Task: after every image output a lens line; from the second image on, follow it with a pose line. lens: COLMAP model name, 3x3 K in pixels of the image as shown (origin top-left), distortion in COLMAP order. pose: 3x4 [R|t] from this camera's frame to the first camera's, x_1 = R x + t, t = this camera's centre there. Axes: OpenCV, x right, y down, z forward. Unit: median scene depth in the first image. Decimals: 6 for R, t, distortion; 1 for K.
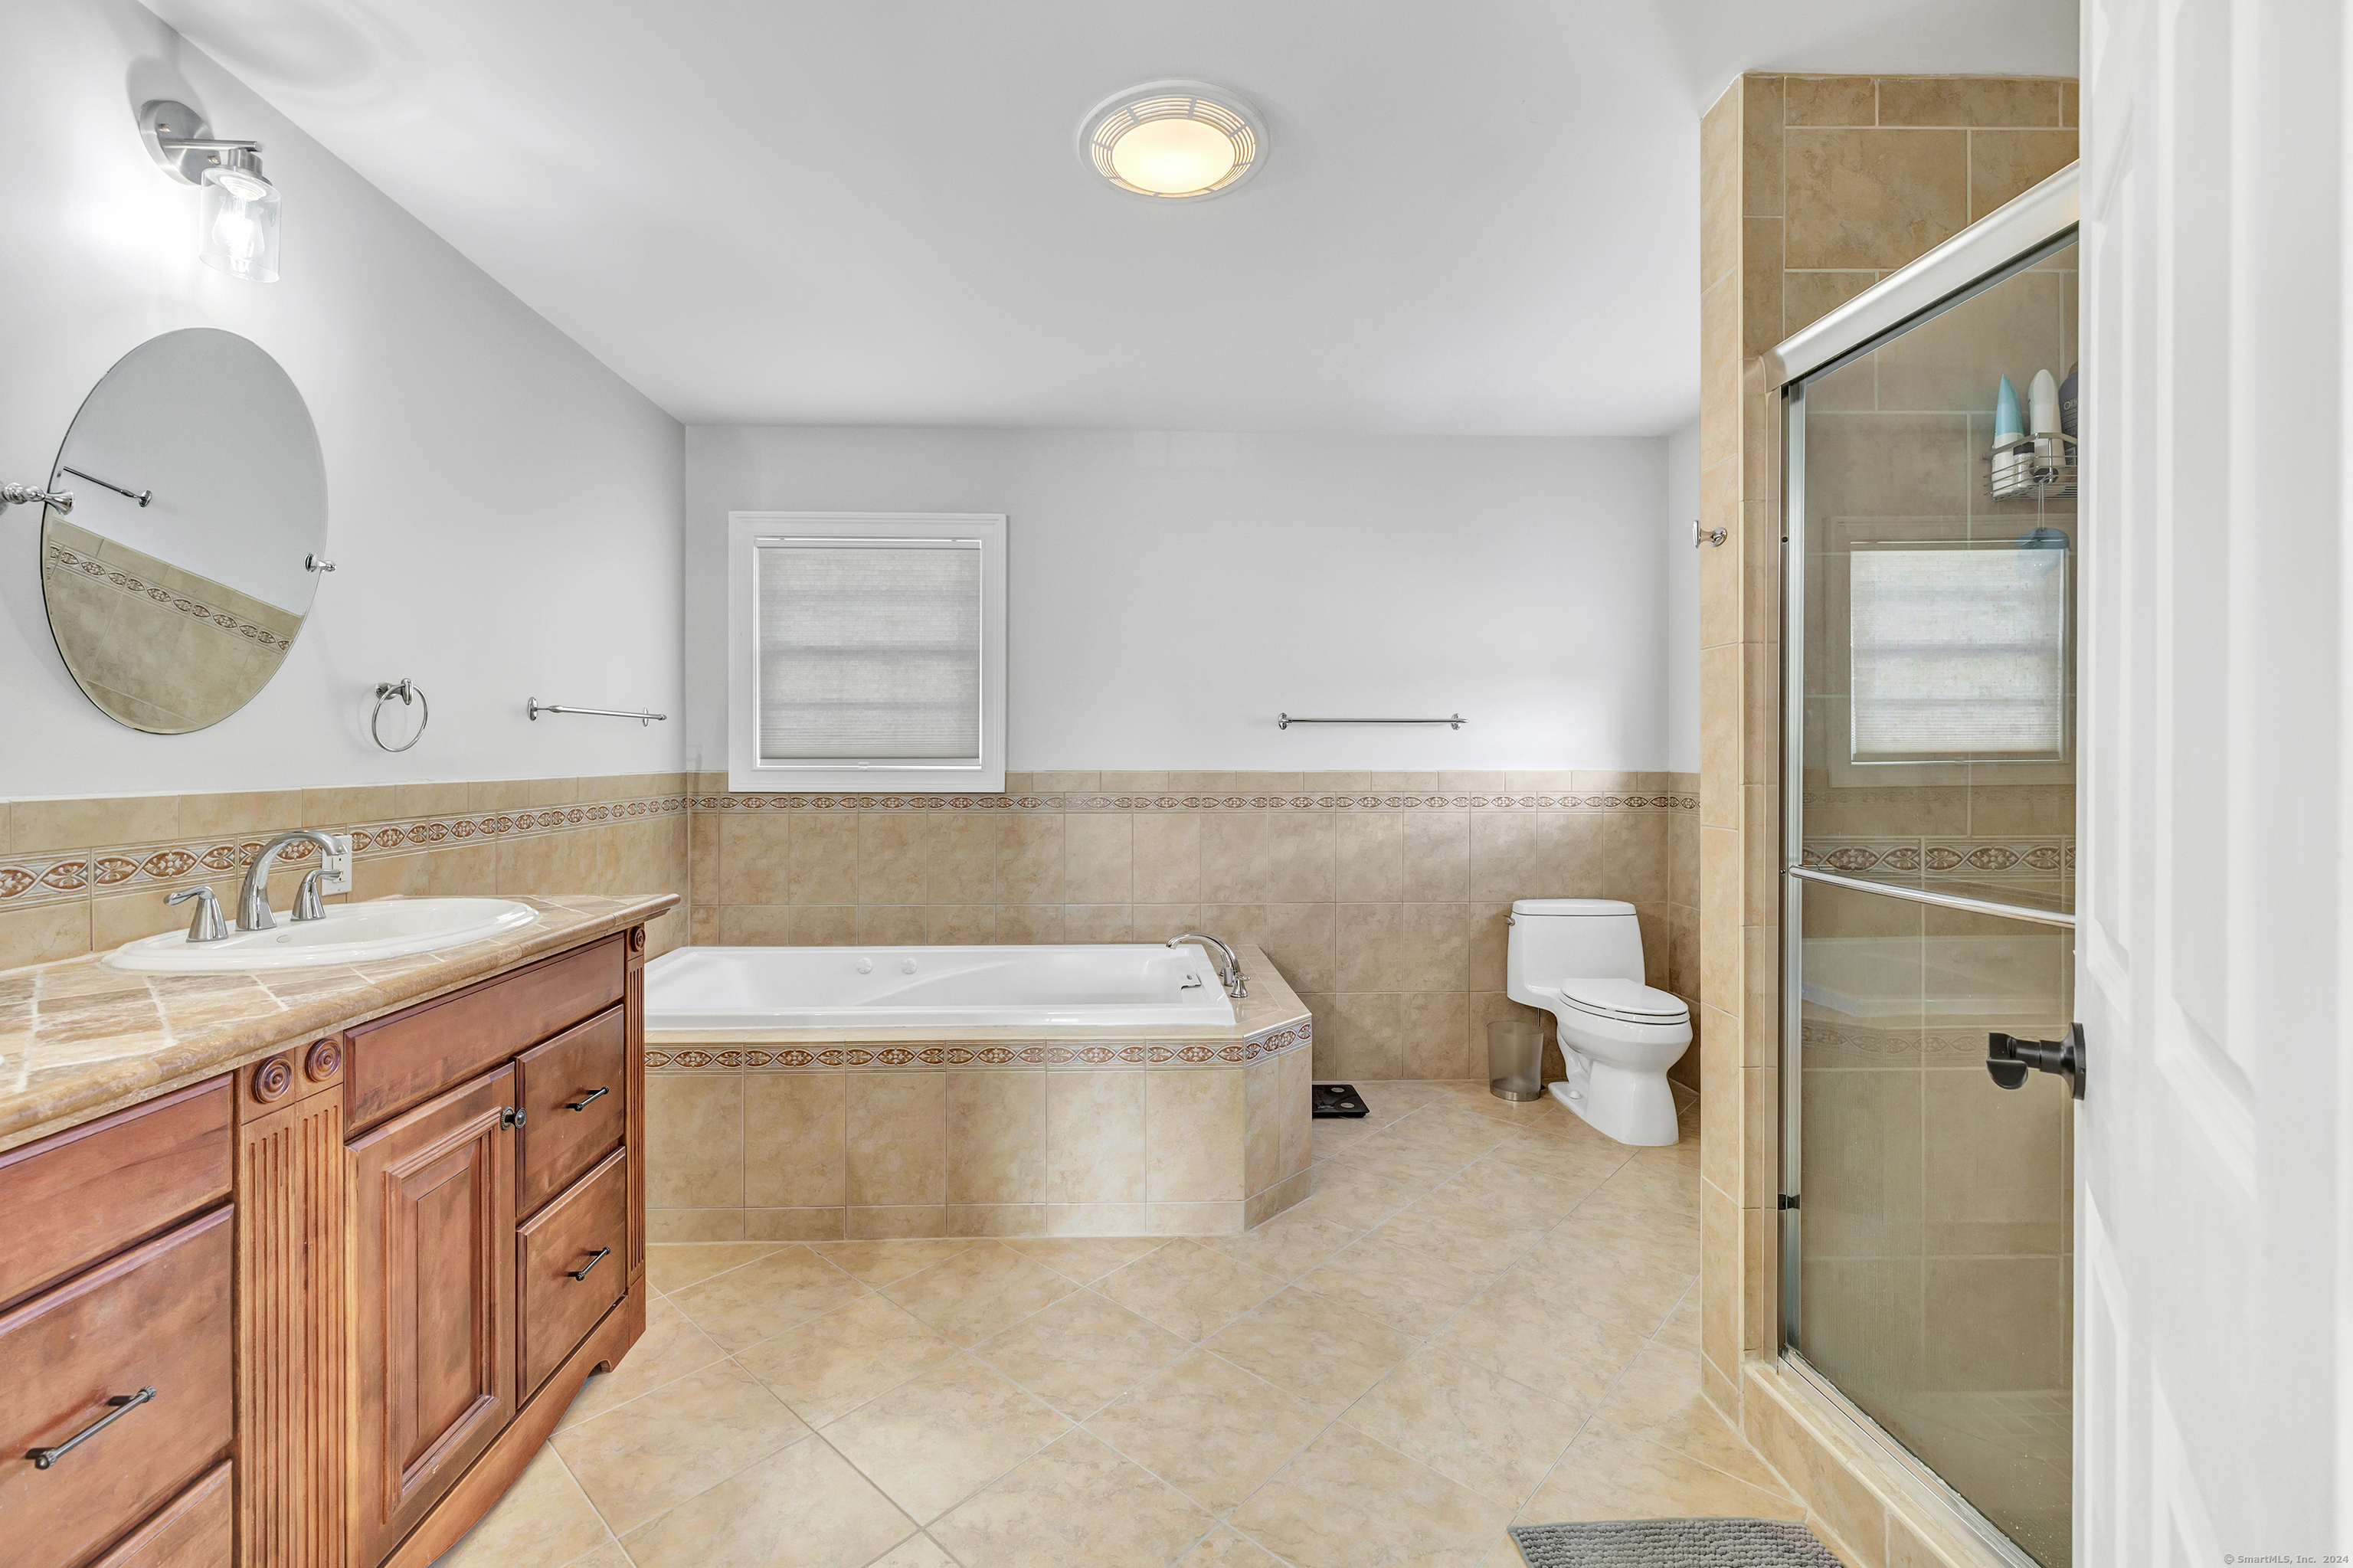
lens RADIAL K [[1022.8, 0, 1165.3], [0, 1022.8, 762.0], [0, 0, 1]] dist [-0.002961, -0.000075]
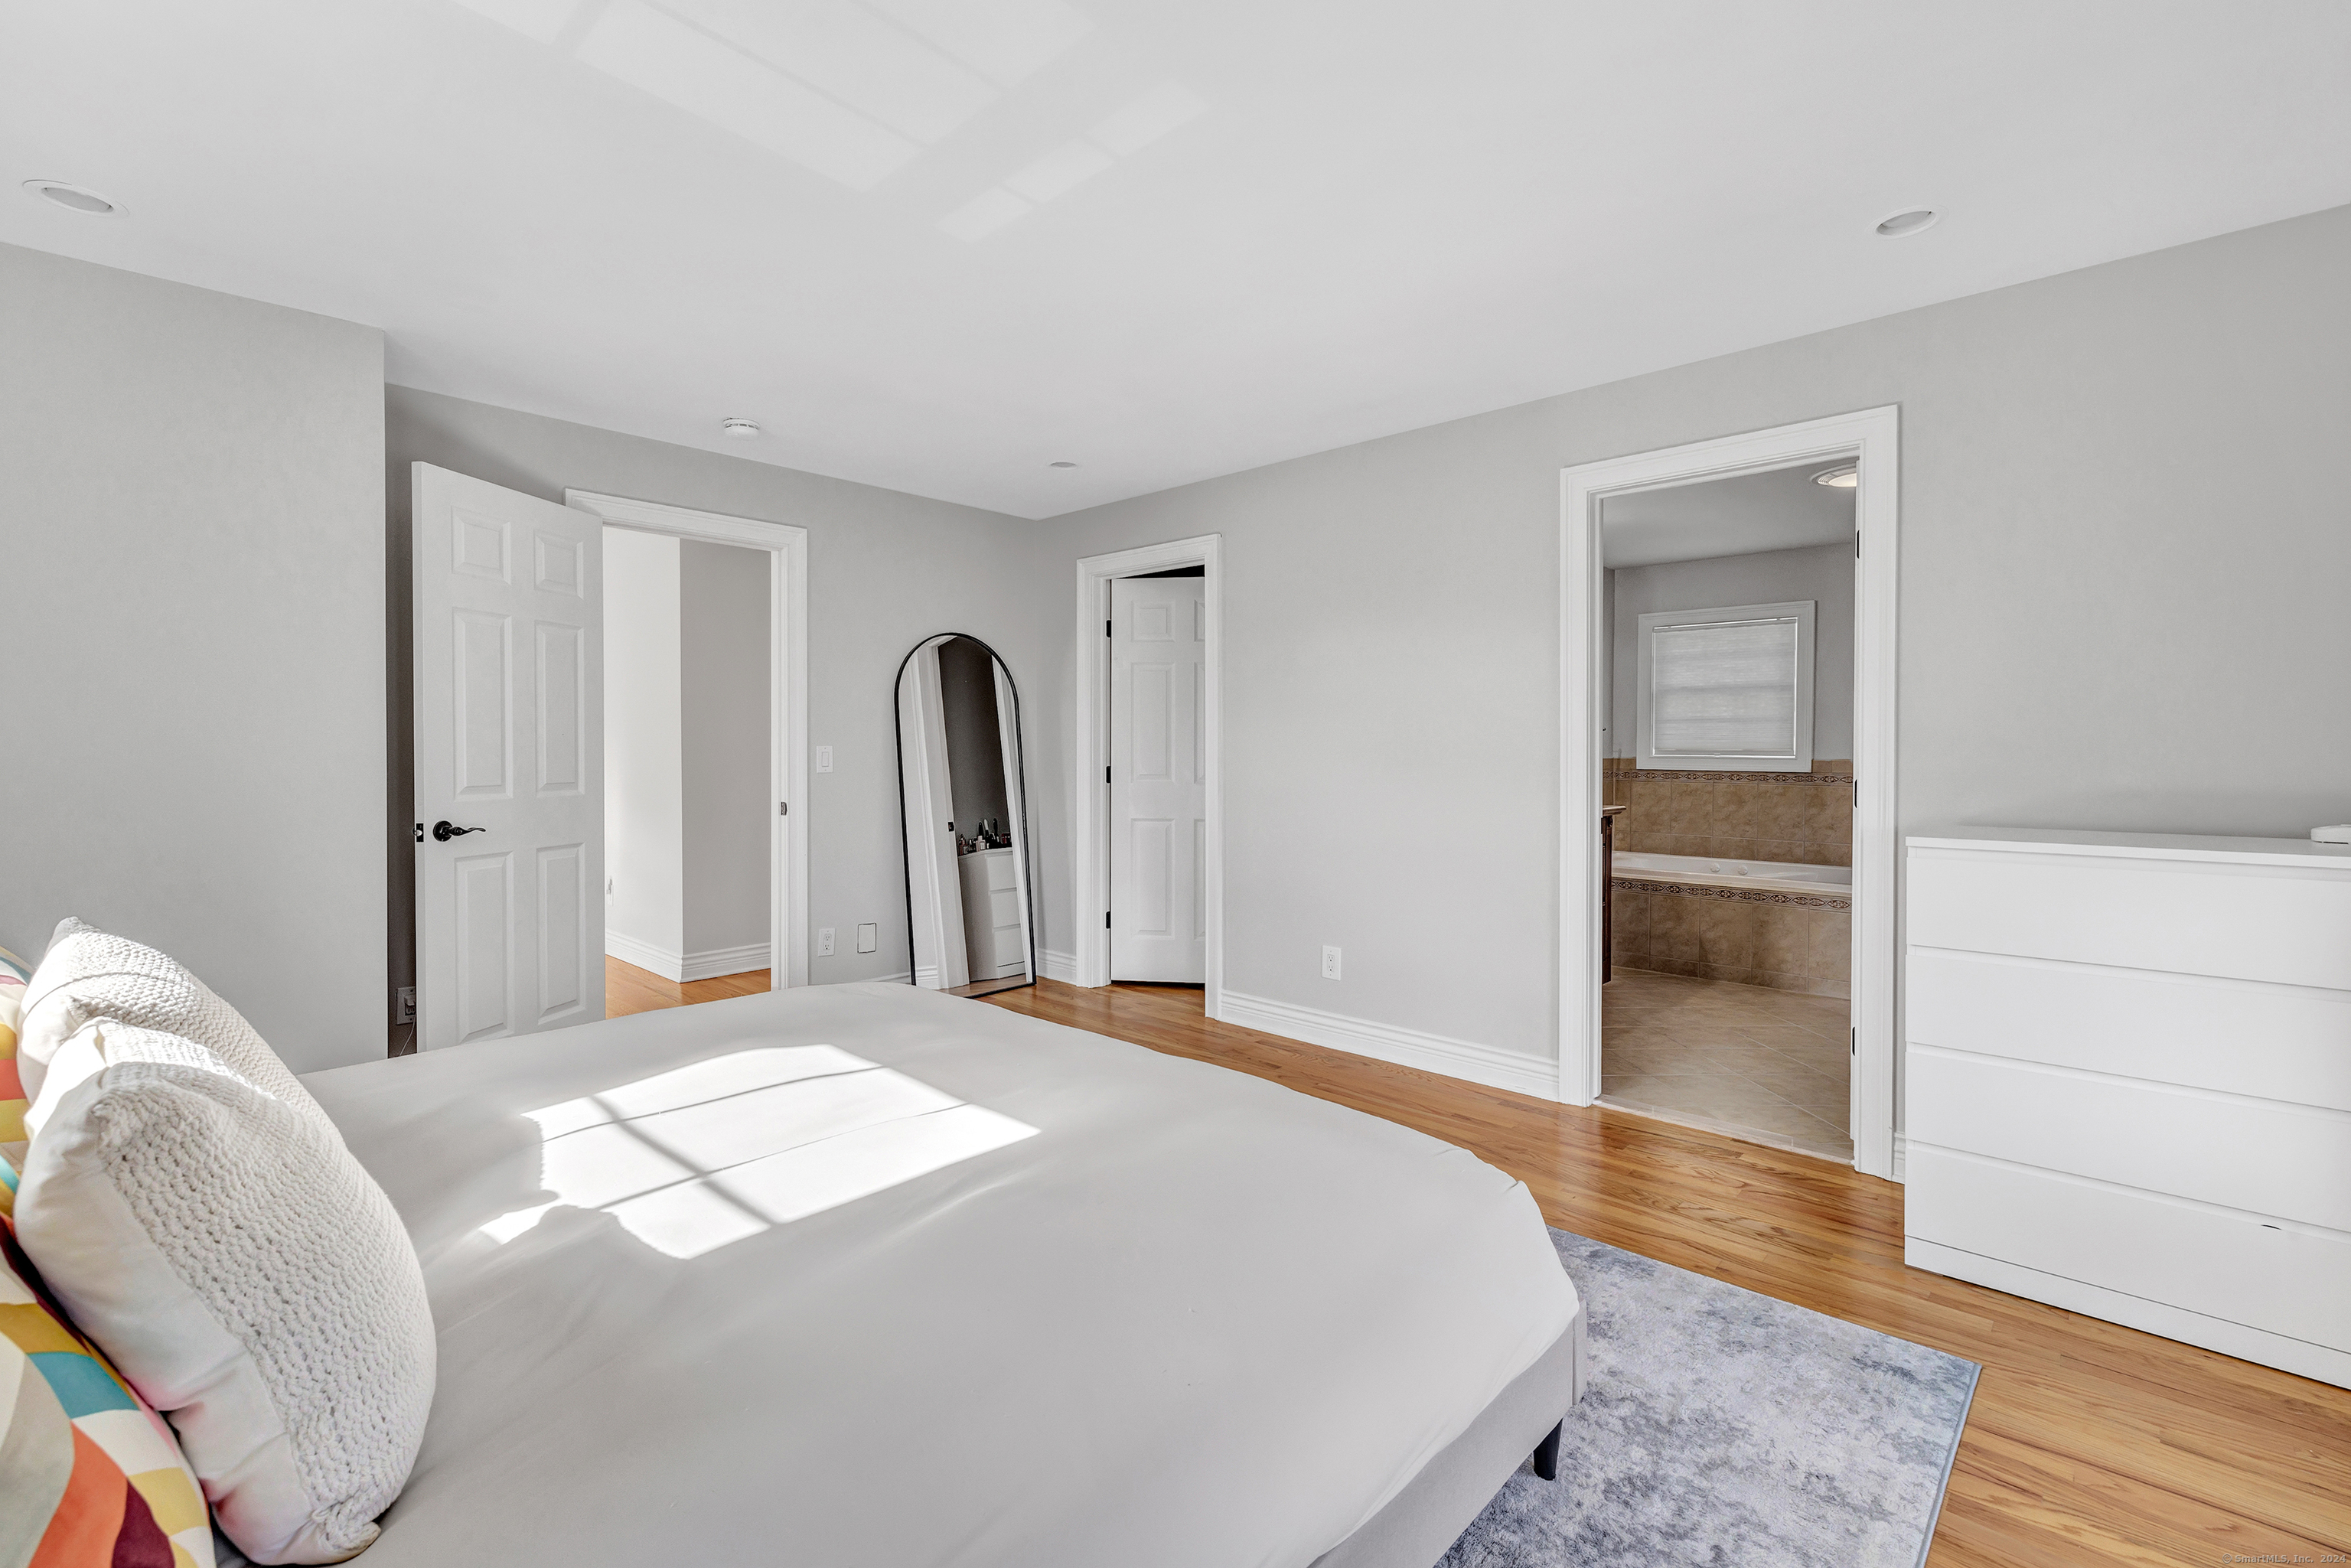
lens RADIAL K [[1021.9, 0, 1174.5], [0, 1021.9, 759.1], [0, 0, 1]] dist [-0.002961, -0.000075]
pose [[0.697101, 0.008813, -0.716919, 0.299344], [-0.008607, 0.999955, 0.003924, 0.011086], [0.716921, 0.003435, 0.697145, -0.849060]]
